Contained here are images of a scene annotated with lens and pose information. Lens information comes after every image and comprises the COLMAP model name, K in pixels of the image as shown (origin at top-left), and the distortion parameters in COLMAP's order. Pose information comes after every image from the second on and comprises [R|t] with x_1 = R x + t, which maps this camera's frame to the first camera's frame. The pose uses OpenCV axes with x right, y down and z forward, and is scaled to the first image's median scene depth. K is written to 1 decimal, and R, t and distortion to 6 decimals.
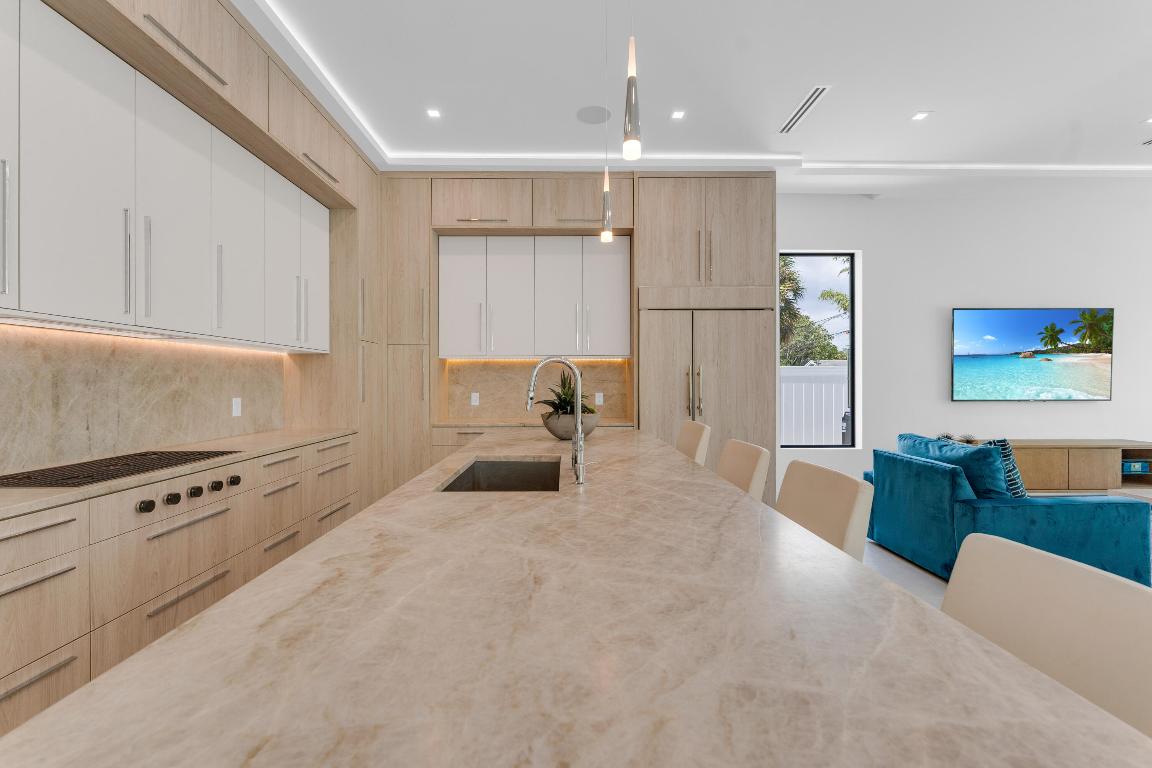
lens RADIAL K [[491.0, 0, 572.3], [0, 491.0, 379.7], [0, 0, 1]] dist [0.002306, 0.000128]
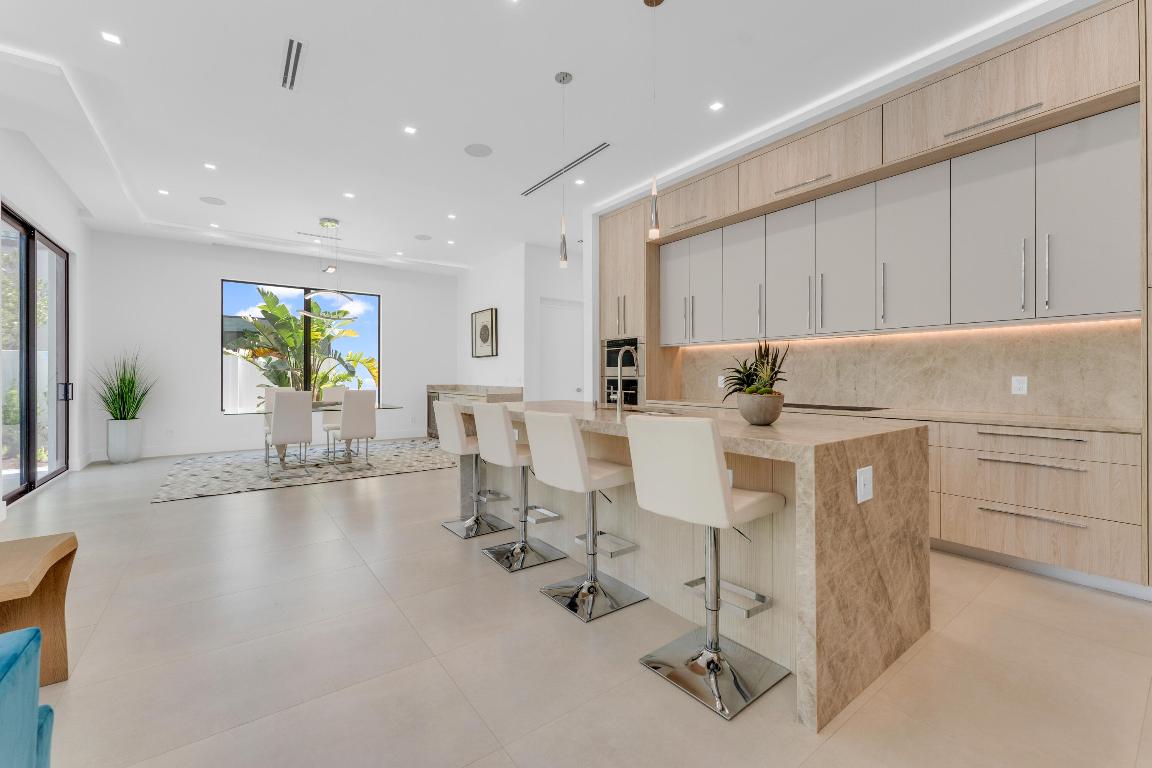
lens RADIAL K [[470.3, 0, 570.5], [0, 470.3, 378.5], [0, 0, 1]] dist [0.000986, -0.000459]
pose [[-0.812620, 0.004750, -0.582775, 0.442808], [0.004934, 0.999987, 0.001271, 0.026271], [0.582773, -0.001842, -0.812633, 0.904245]]
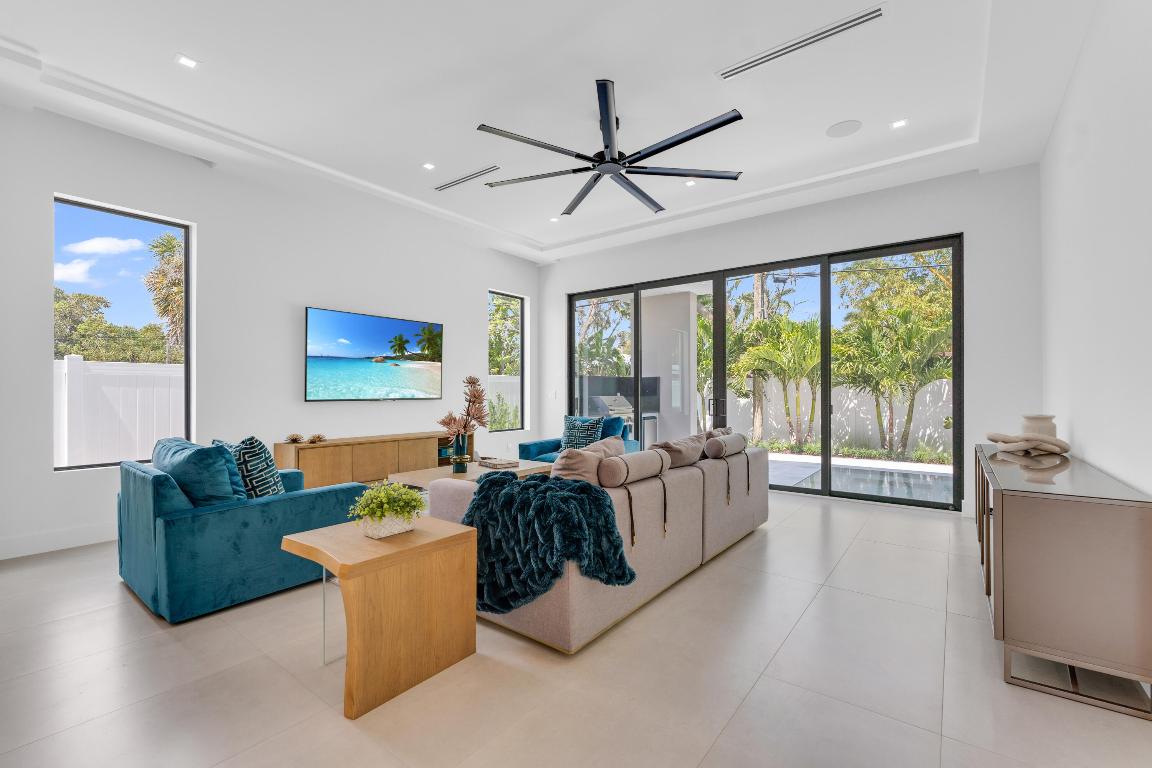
lens RADIAL K [[465.1, 0, 572.0], [0, 465.1, 382.1], [0, 0, 1]] dist [0.001627, -0.000068]
pose [[0.640088, 0.020006, 0.768041, 0.425461], [-0.006238, 0.999763, -0.020844, 0.022451], [-0.768276, 0.008551, 0.640062, -0.027716]]
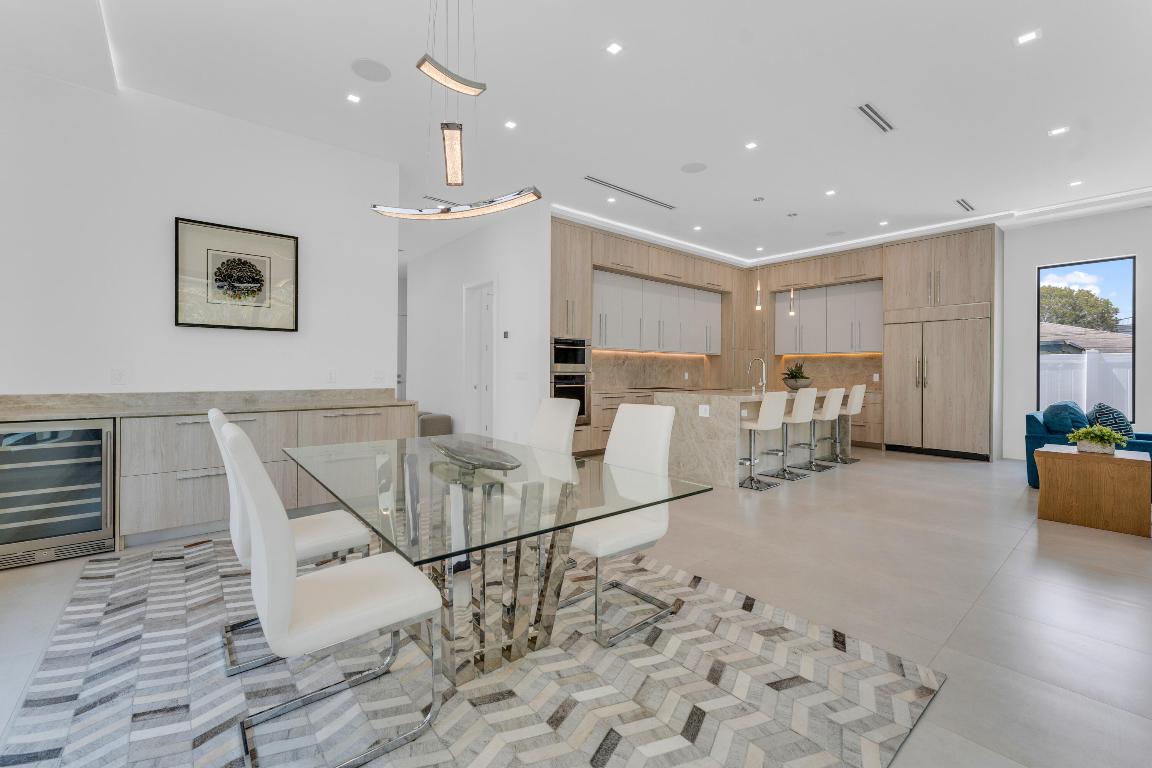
lens RADIAL K [[470.3, 0, 570.5], [0, 470.3, 378.5], [0, 0, 1]] dist [0.000986, -0.000459]
pose [[0.632445, 0.016558, -0.774429, 0.681259], [-0.002756, 0.999813, 0.019126, 0.015368], [0.774601, -0.009962, 0.632372, -0.841457]]
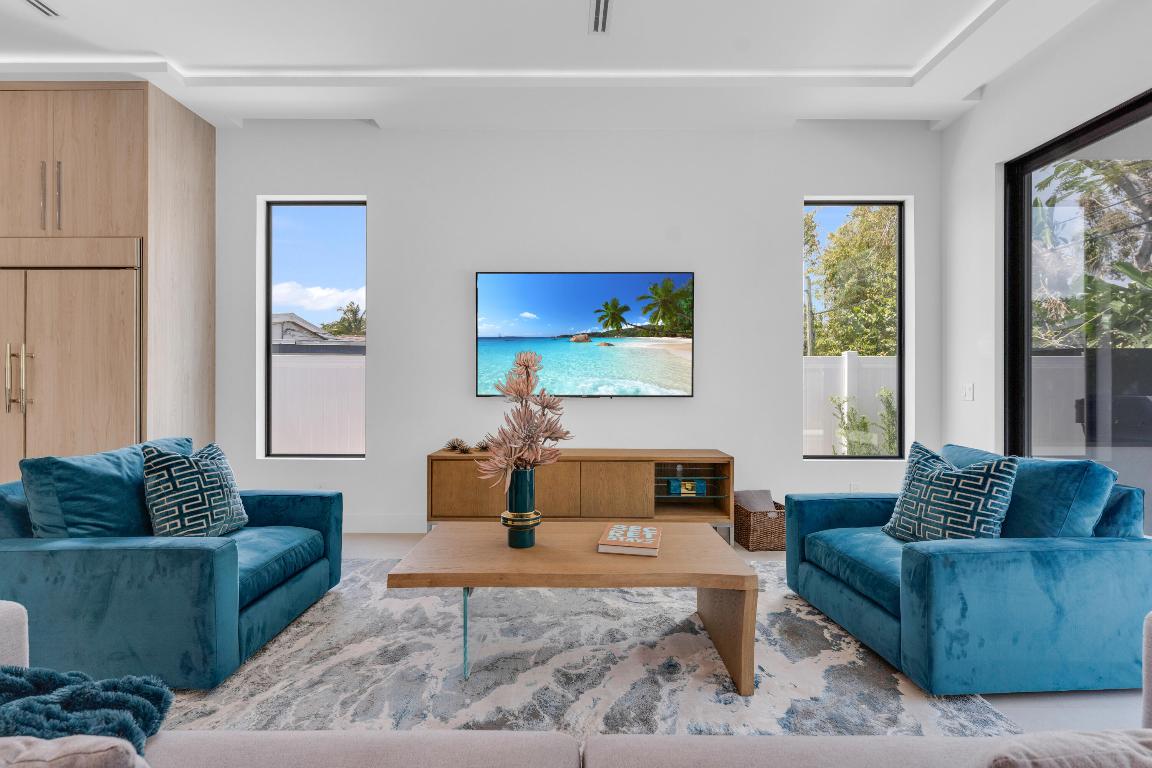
lens RADIAL K [[522.1, 0, 576.0], [0, 522.1, 384.0], [0, 0, 1]] dist [0.021010, -0.000654]
pose [[0.999955, 0.005624, 0.007676, 0.999021], [-0.005664, 0.999970, 0.005211, 0.019502], [-0.007647, -0.005254, 0.999957, 0.185985]]
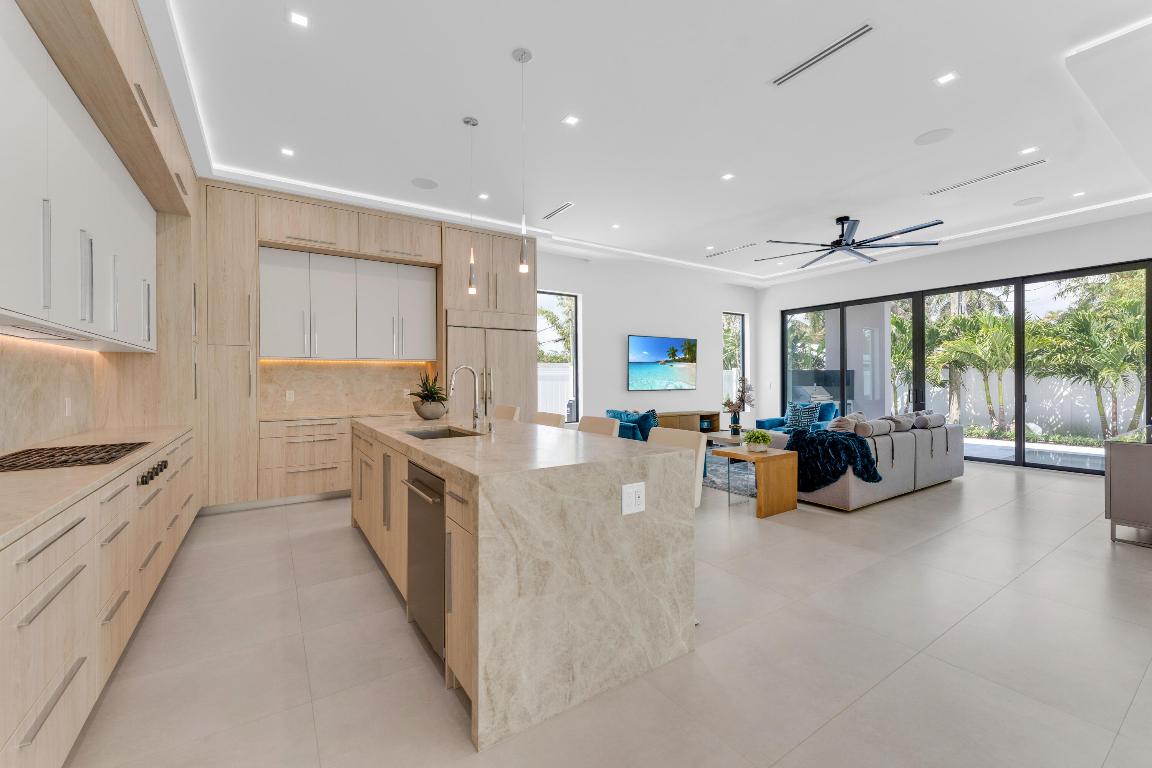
lens RADIAL K [[455.6, 0, 577.8], [0, 455.6, 376.8], [0, 0, 1]] dist [0.011418, -0.000156]
pose [[0.842828, 0.001778, 0.538180, -0.234216], [-0.000019, 0.999995, -0.003274, -0.000464], [-0.538183, 0.002749, 0.842823, -0.243163]]
